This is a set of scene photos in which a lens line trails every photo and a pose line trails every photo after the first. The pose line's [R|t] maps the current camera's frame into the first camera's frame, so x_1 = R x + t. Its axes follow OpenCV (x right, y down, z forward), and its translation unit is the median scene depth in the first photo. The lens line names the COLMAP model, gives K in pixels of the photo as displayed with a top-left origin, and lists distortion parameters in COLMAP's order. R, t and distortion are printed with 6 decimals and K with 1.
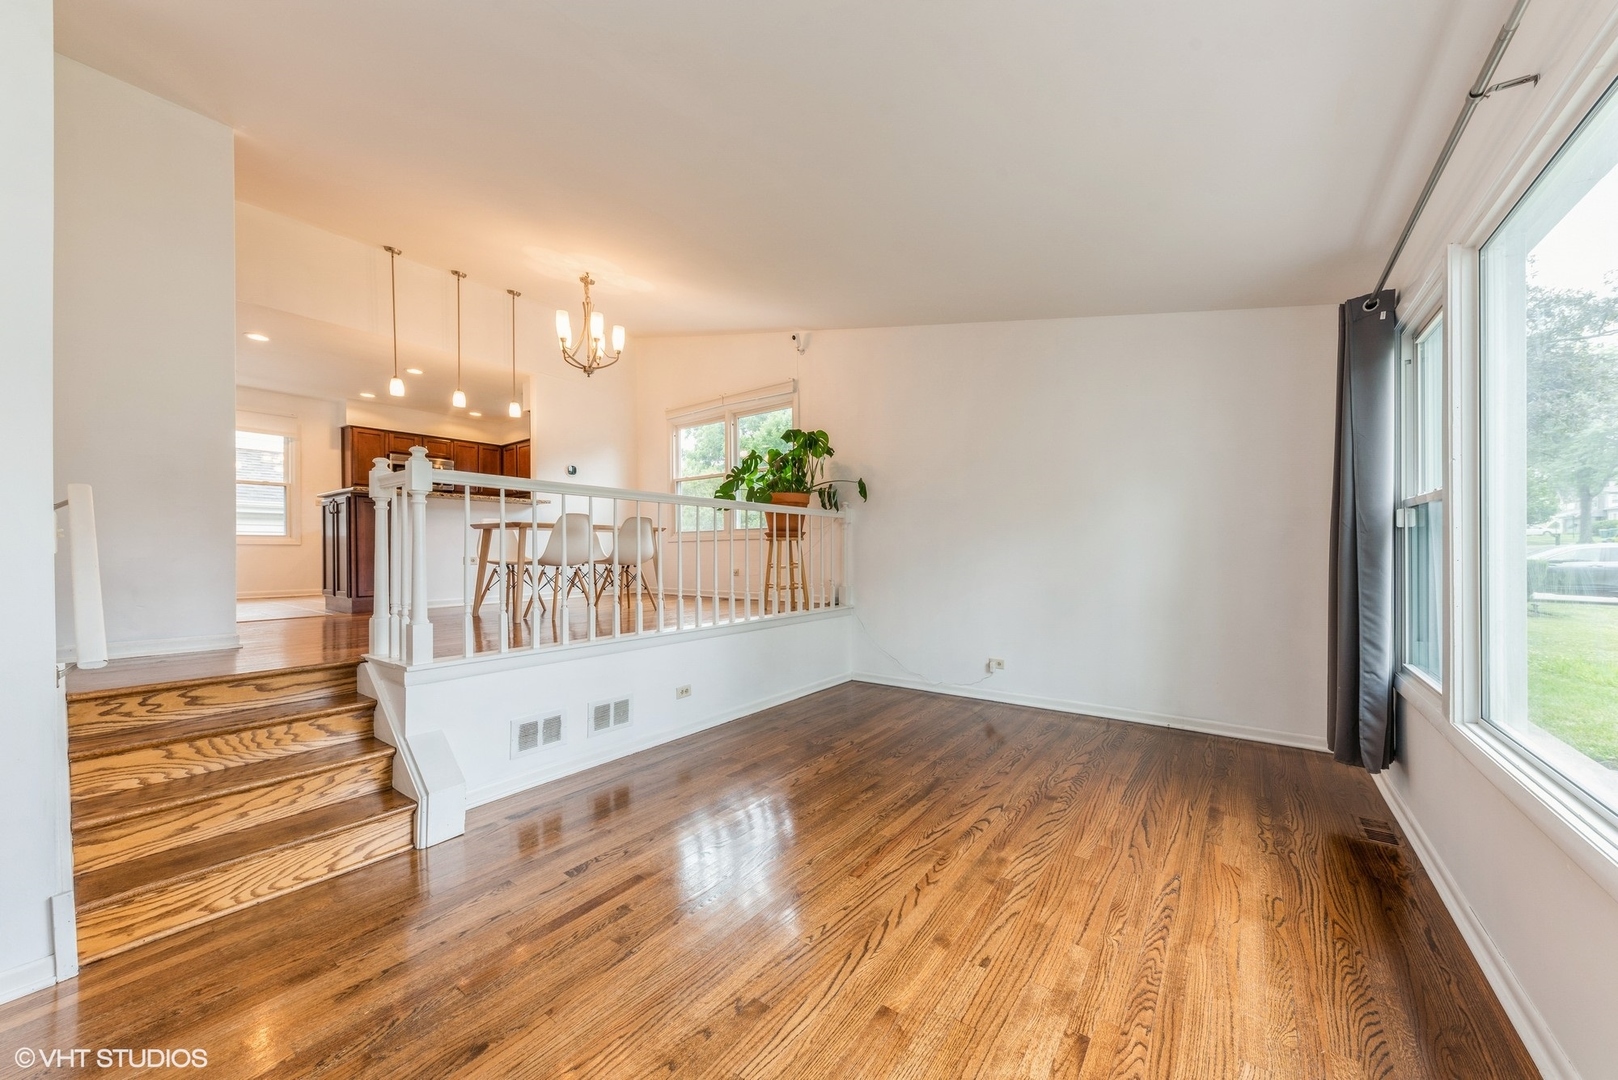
lens RADIAL K [[583.5, 0, 809.6], [0, 583.5, 551.3], [0, 0, 1]] dist [-0.000150, -0.000041]
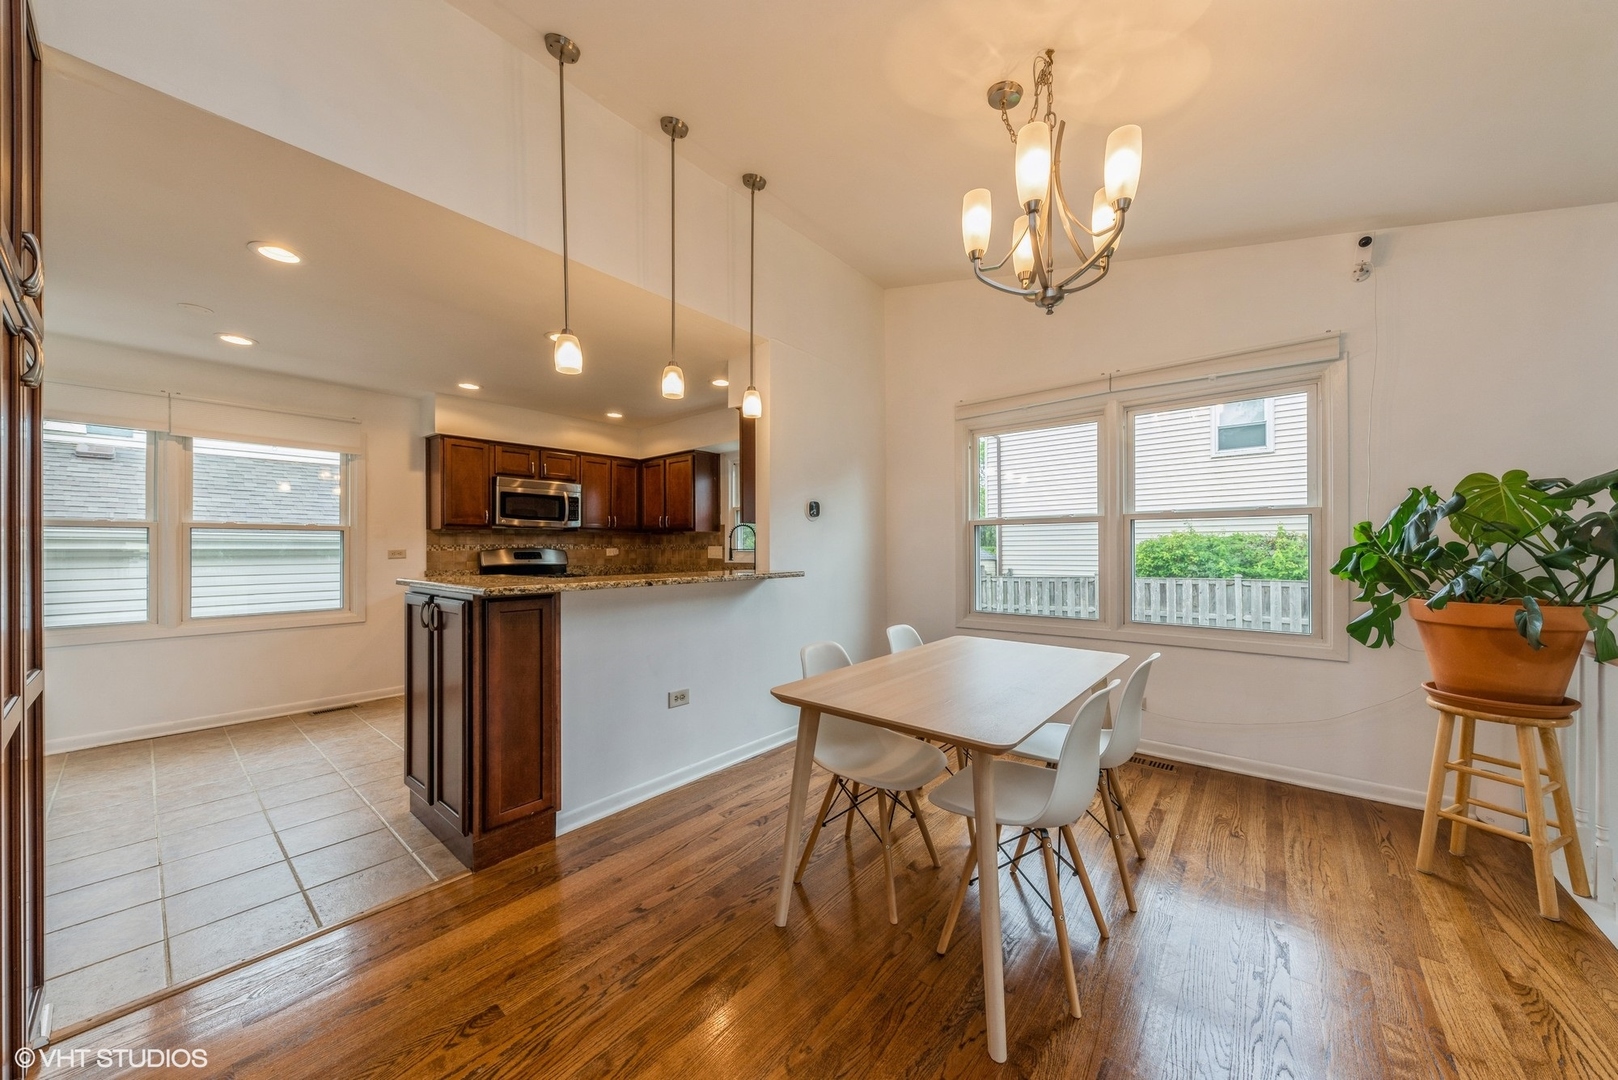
lens RADIAL K [[561.6, 0, 805.6], [0, 561.6, 539.1], [0, 0, 1]] dist [0.002651, 0.000042]
pose [[0.998558, 0.000188, -0.053676, -0.370590], [-0.000917, 0.999908, -0.013551, -0.097162], [0.053668, 0.013581, 0.998466, 0.426044]]
